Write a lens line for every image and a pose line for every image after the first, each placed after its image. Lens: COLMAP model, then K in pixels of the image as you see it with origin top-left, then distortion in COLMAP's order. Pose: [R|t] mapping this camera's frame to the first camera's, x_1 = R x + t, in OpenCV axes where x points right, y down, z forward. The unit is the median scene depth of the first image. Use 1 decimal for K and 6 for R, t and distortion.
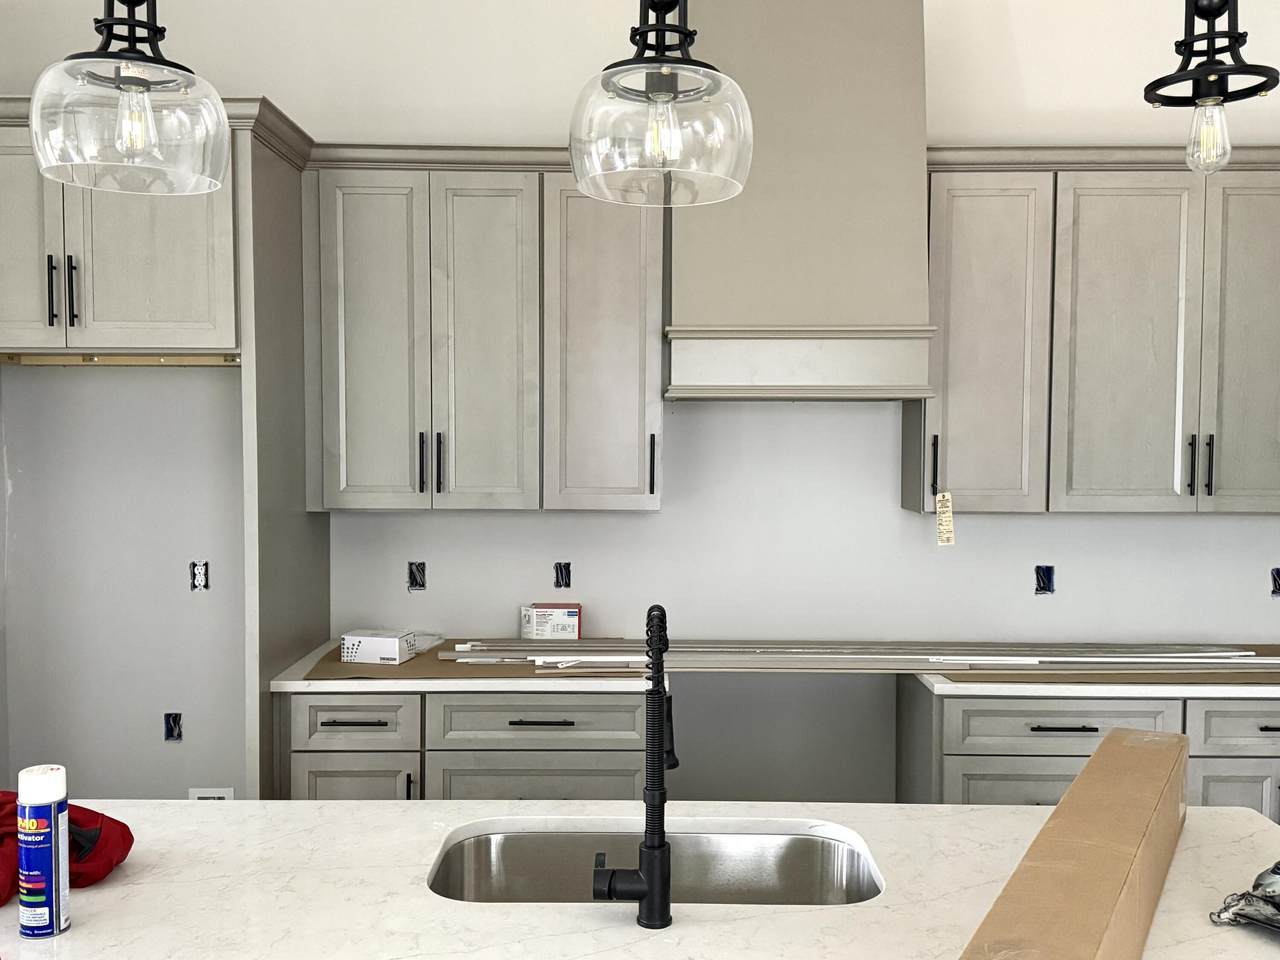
lens RADIAL K [[1205.7, 0, 640.3], [0, 1205.7, 480.9], [0, 0, 1]] dist [0.063434, 0.000000]
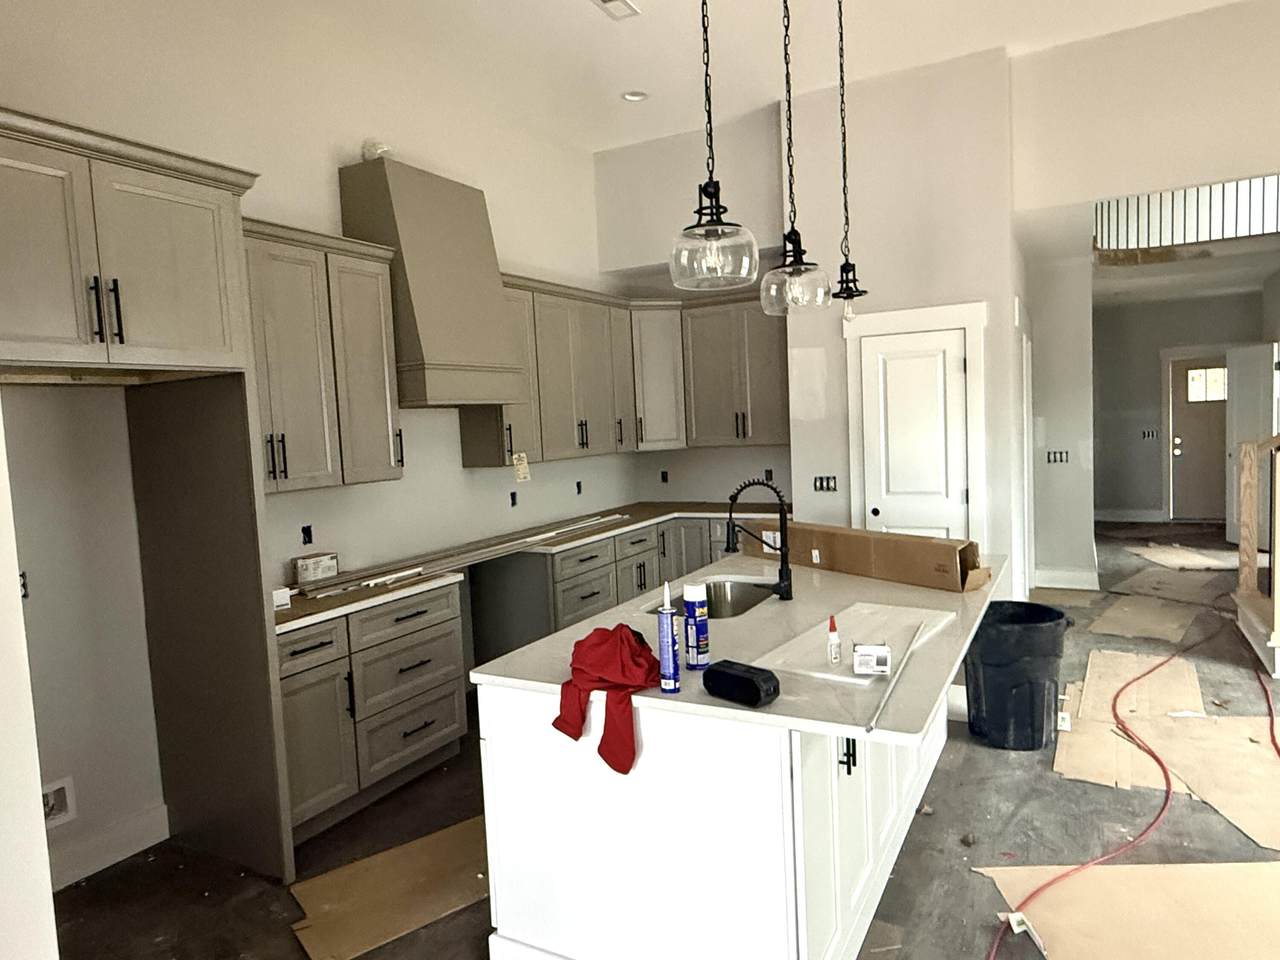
lens RADIAL K [[820.2, 0, 641.0], [0, 820.2, 479.2], [0, 0, 1]] dist [0.006891, 0.000444]
pose [[0.470016, -0.091916, 0.877859, -0.801456], [0.097002, 0.993918, 0.052132, 0.000925], [-0.877312, 0.060651, 0.476073, 0.219333]]
